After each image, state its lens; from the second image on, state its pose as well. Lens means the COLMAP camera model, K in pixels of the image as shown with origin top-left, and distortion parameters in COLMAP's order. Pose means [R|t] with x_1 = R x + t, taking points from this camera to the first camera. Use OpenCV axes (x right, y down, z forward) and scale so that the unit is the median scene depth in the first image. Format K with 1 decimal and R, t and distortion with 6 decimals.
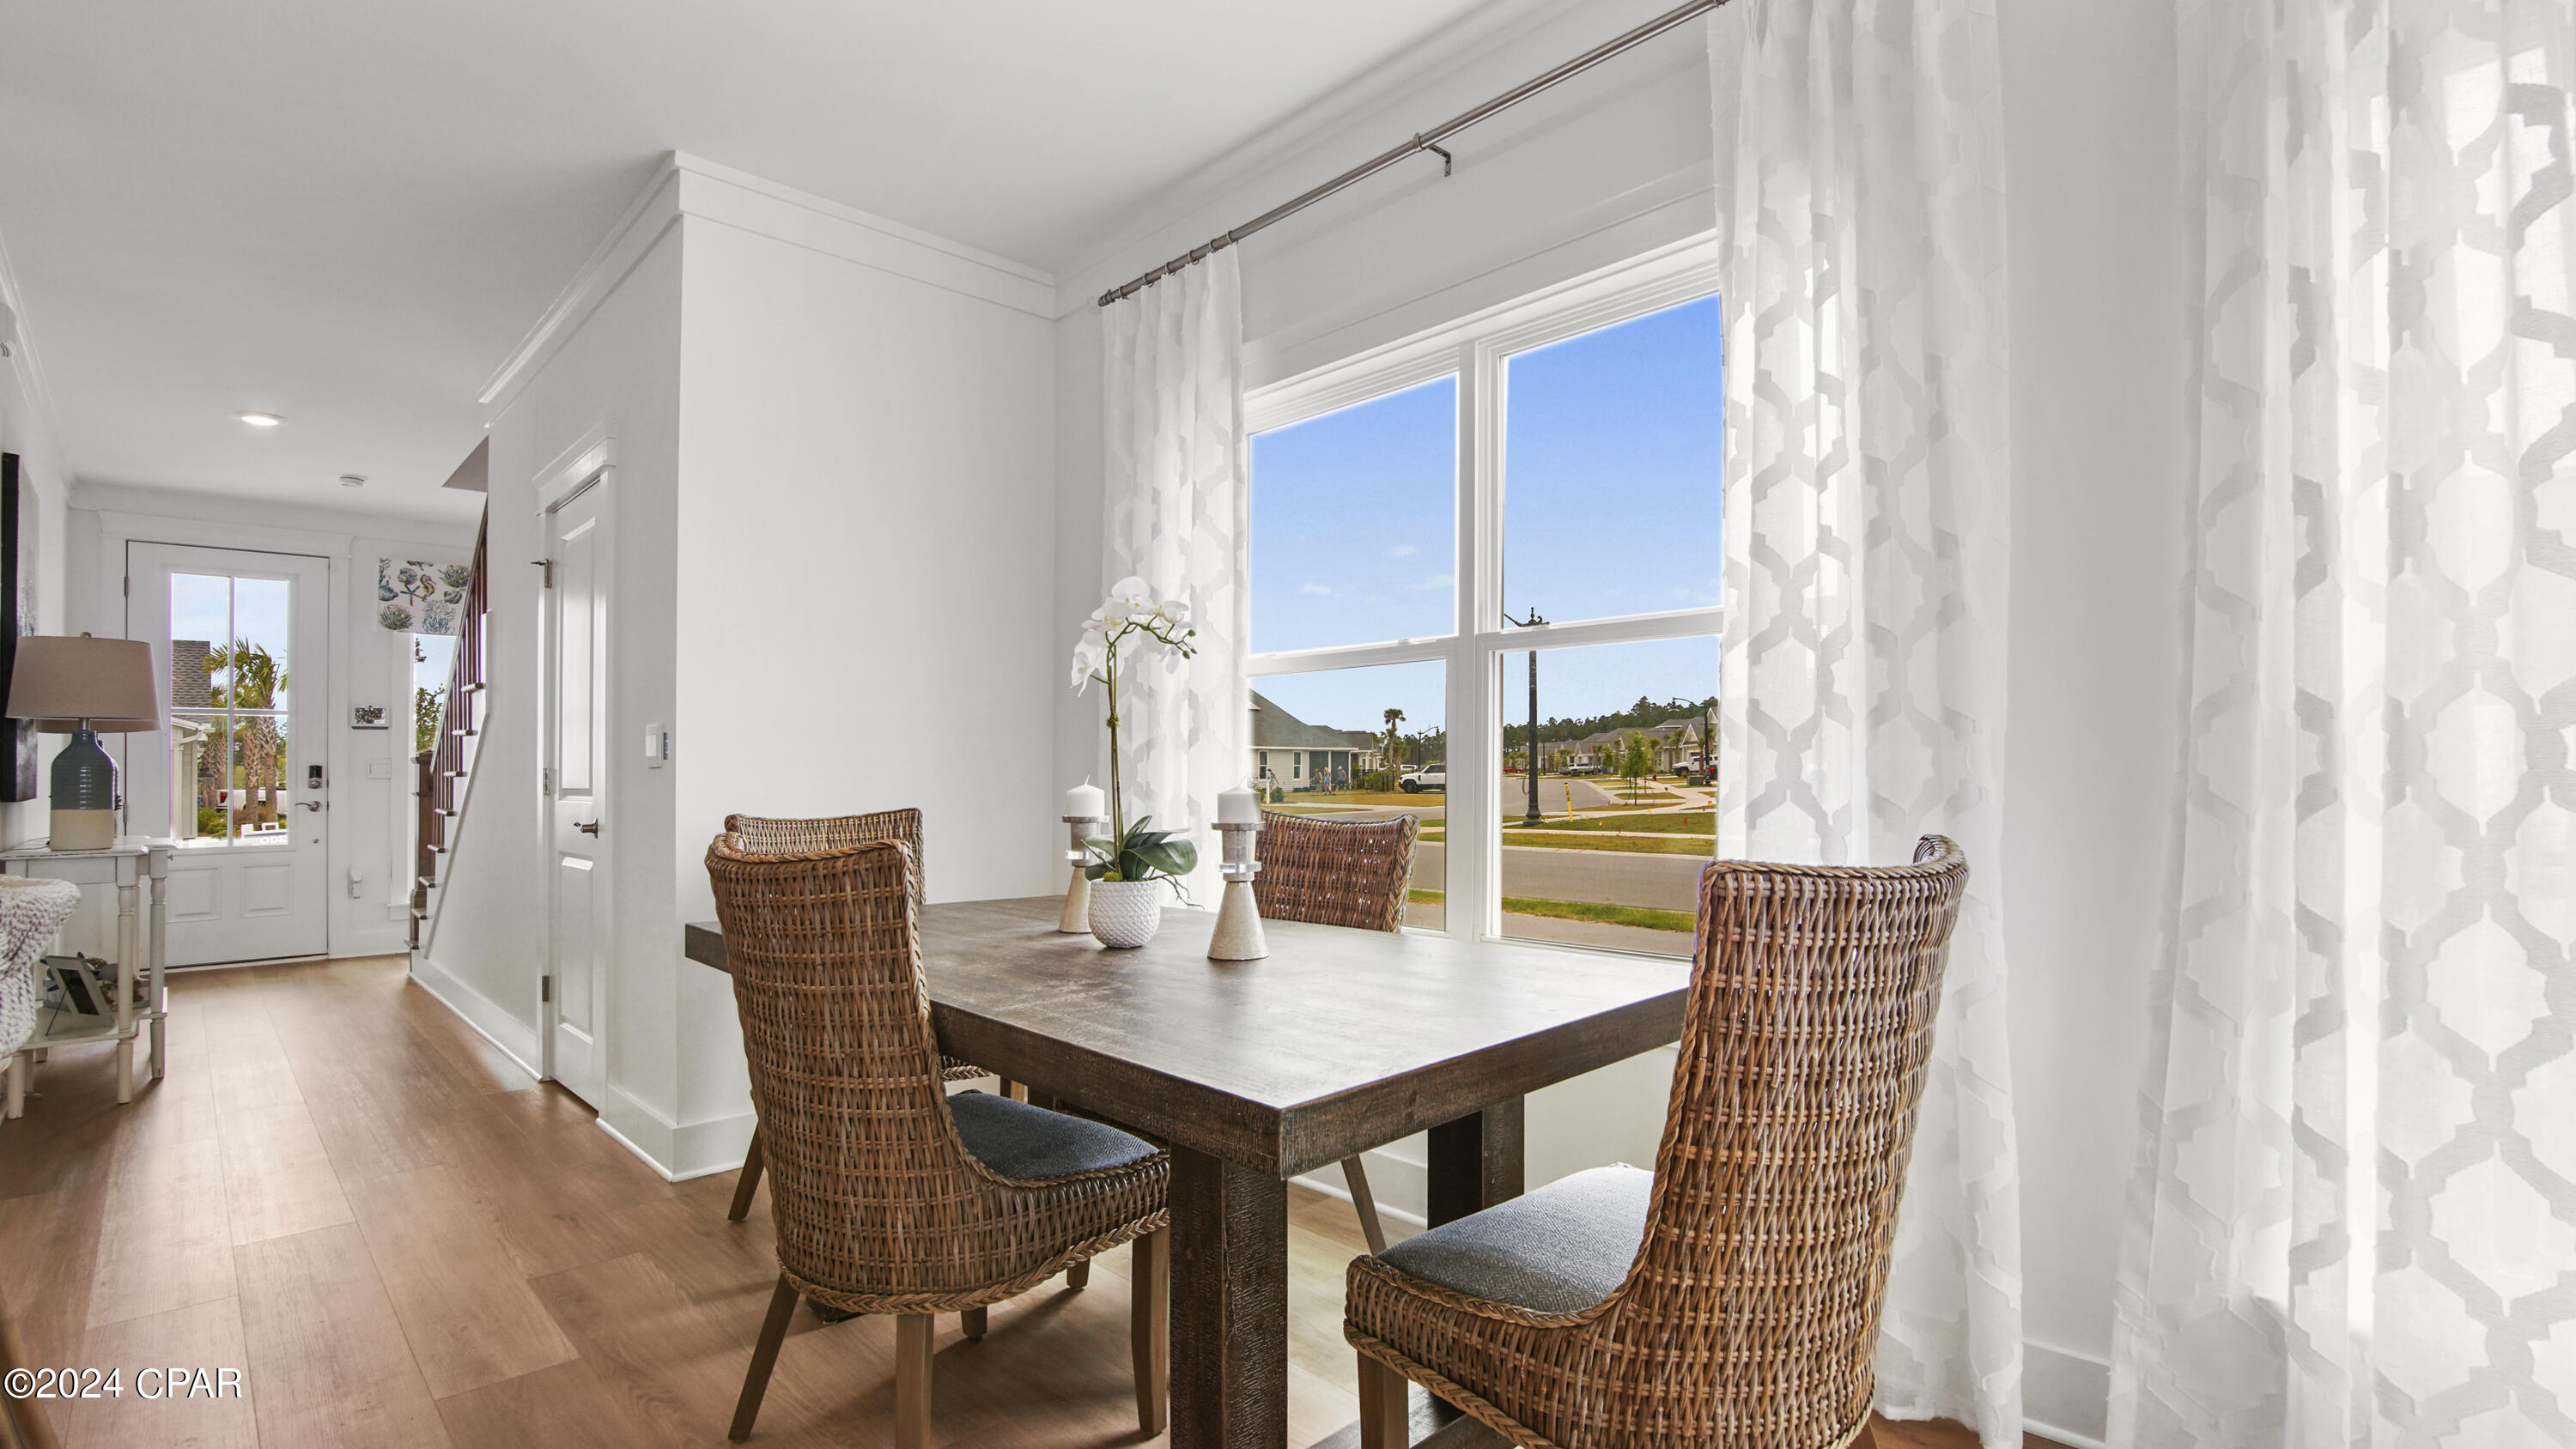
lens RADIAL K [[1154.2, 0, 1305.1], [0, 1154.2, 739.1], [0, 0, 1]] dist [-0.008106, -0.000054]
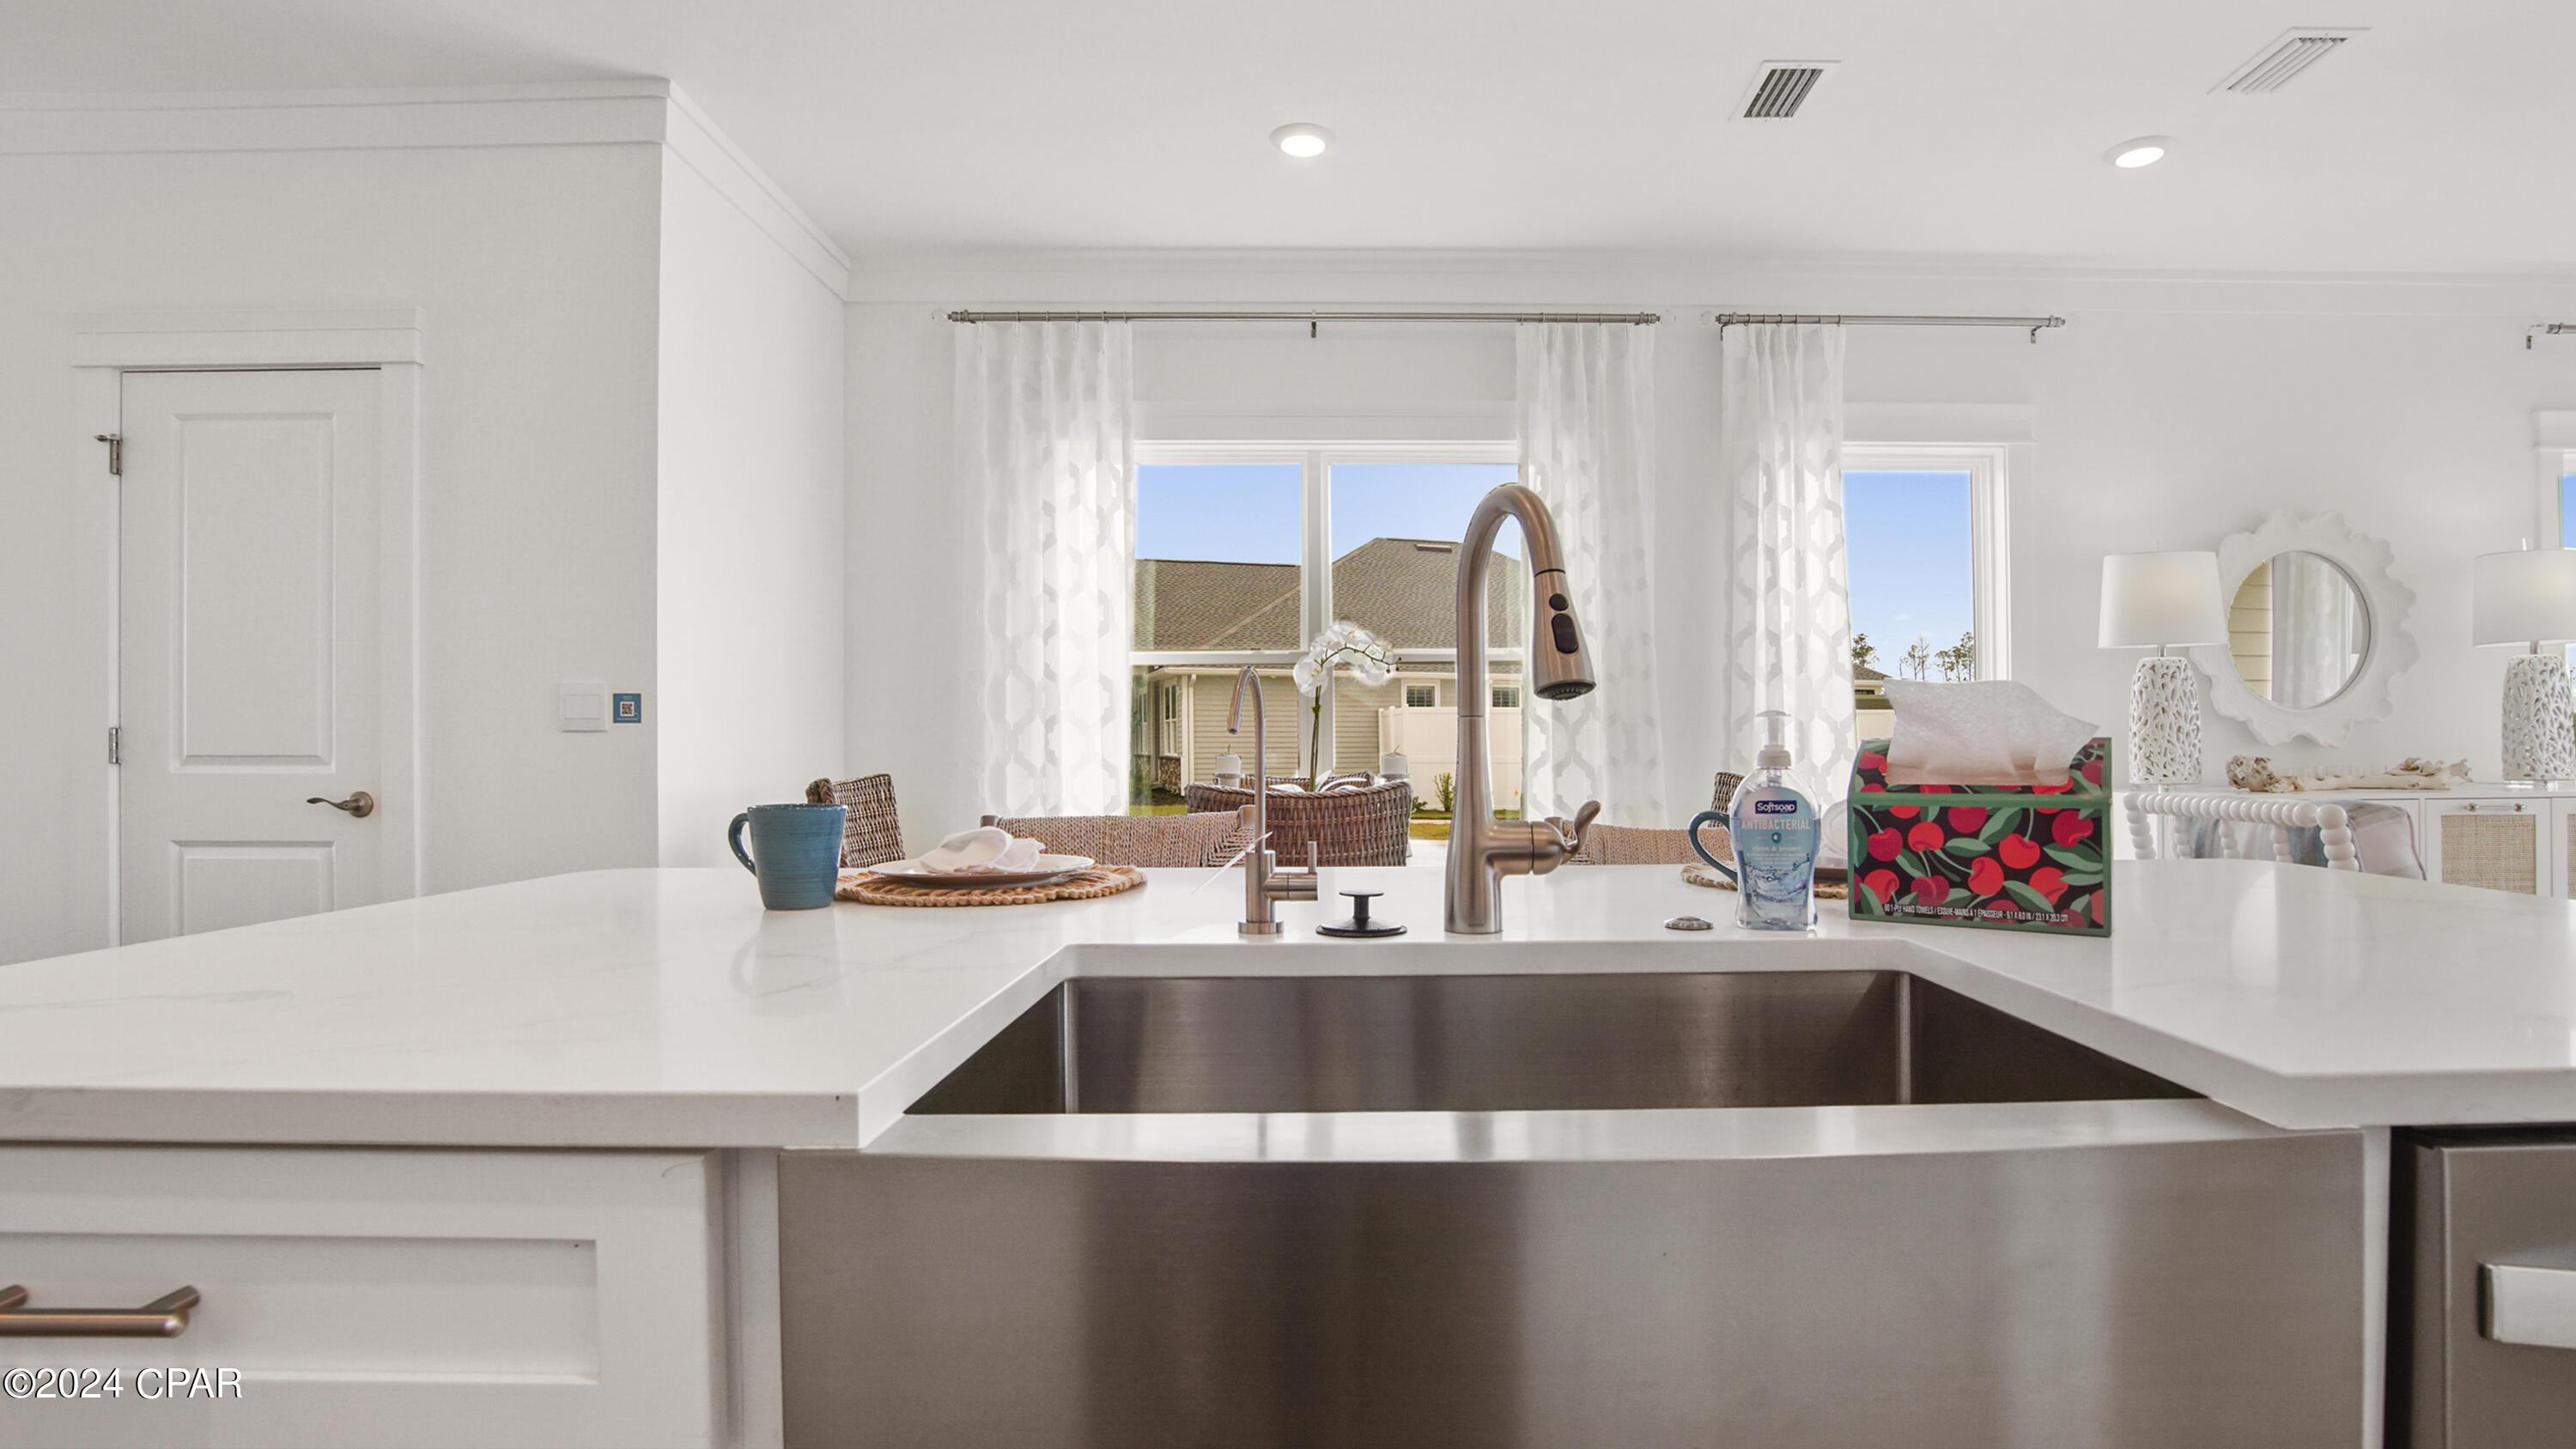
lens RADIAL K [[1271.9, 0, 1281.2], [0, 1271.9, 744.1], [0, 0, 1]] dist [-0.026016, -0.000551]
pose [[0.699630, 0.017814, 0.714283, -0.922836], [-0.027575, 0.999618, 0.002079, 0.021148], [-0.713973, -0.021151, 0.699853, -0.092953]]
